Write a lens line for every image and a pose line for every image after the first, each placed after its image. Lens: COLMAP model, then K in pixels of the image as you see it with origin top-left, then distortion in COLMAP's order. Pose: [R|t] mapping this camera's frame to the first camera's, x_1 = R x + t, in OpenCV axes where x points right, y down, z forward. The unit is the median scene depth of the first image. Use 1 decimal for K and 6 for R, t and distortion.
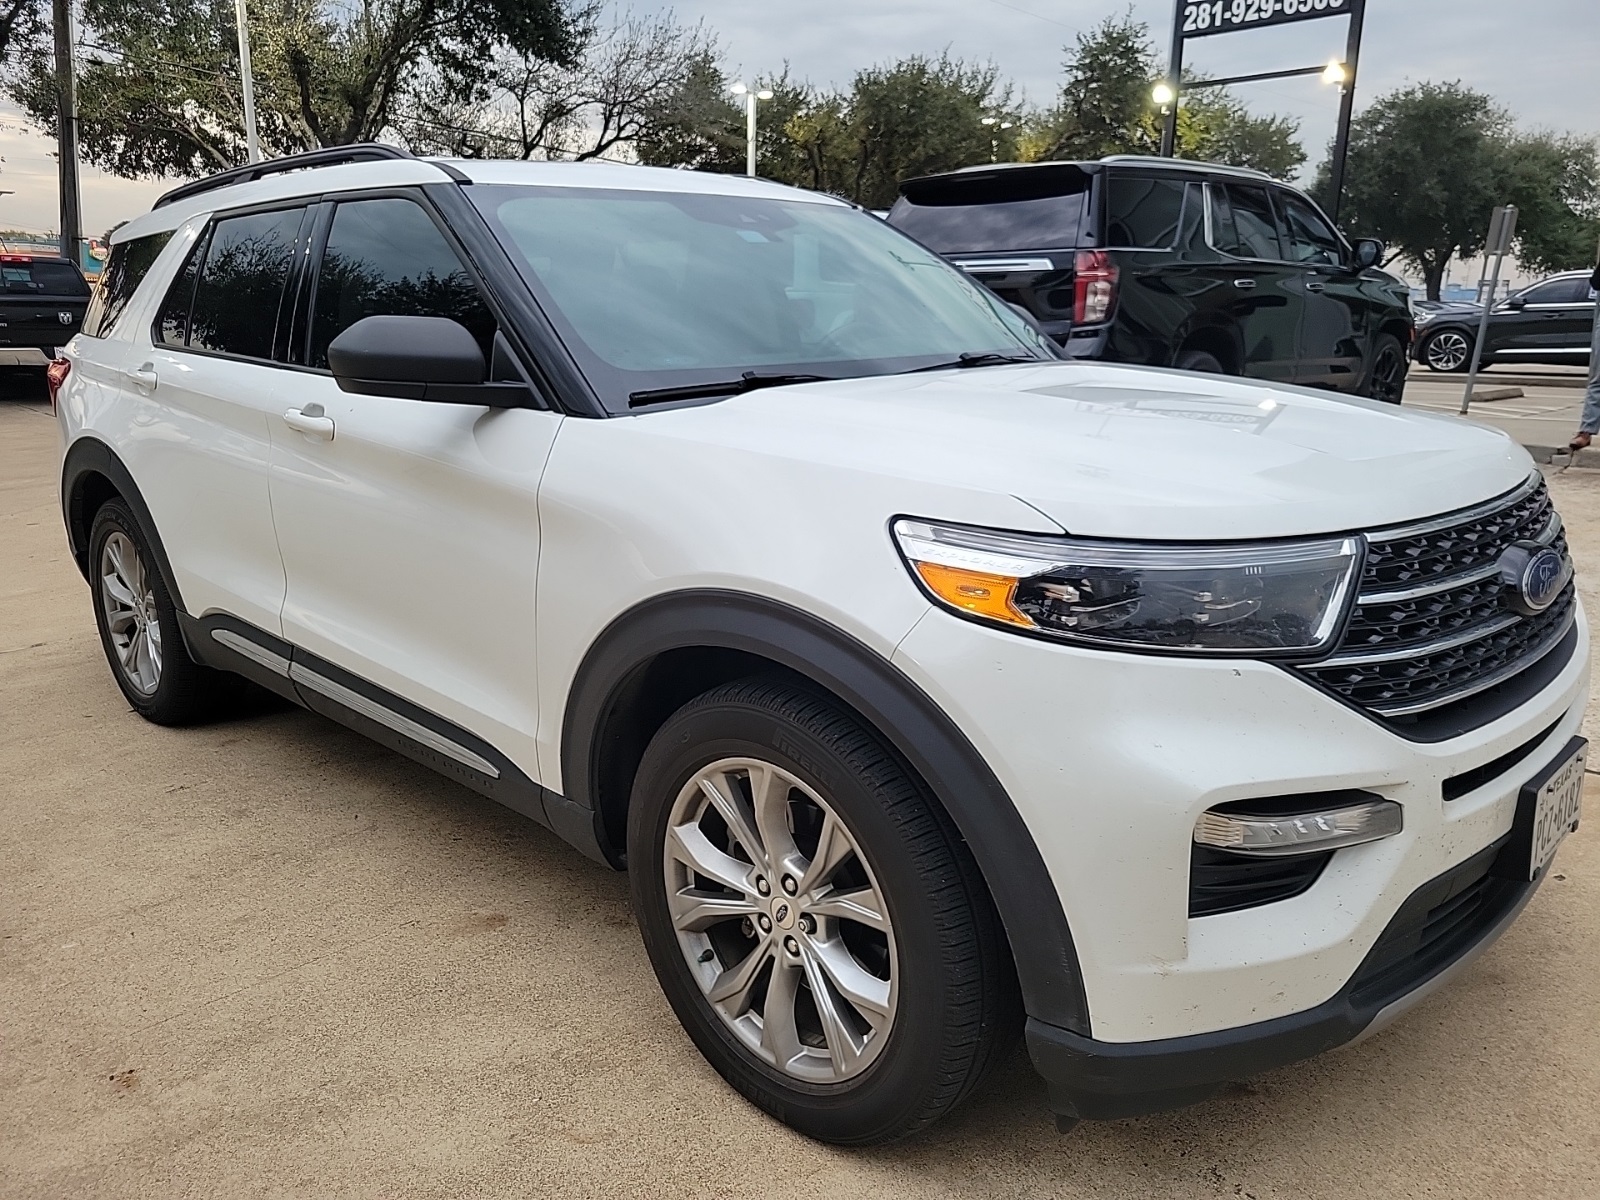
lens RADIAL K [[1242.7, 0, 799.4], [0, 1242.7, 600.5], [0, 0, 1]] dist [0.018684, 0.002888]
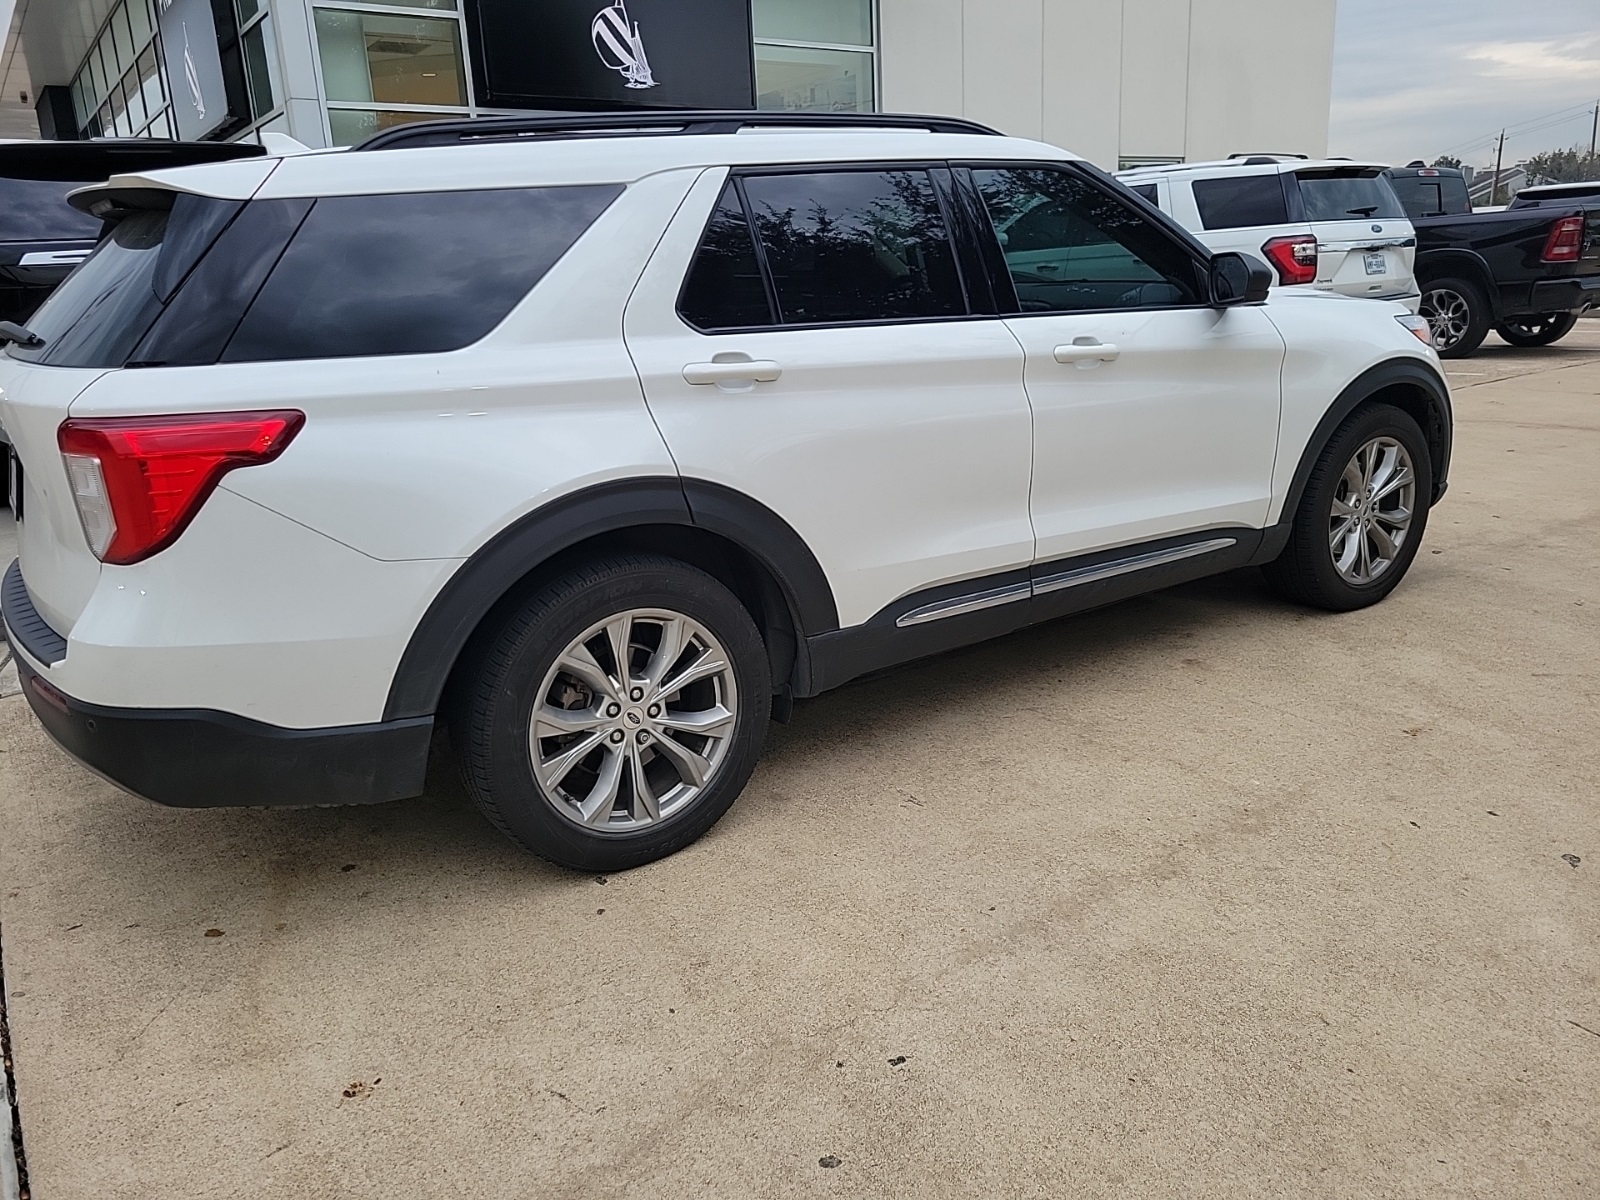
lens RADIAL K [[1242.7, 0, 797.3], [0, 1242.7, 601.3], [0, 0, 1]] dist [0.018684, 0.002888]
pose [[0.183266, -0.276222, 0.943459, -1.711329], [0.285200, 0.933377, 0.217871, -0.268471], [-0.940784, 0.229146, 0.249835, 1.053036]]
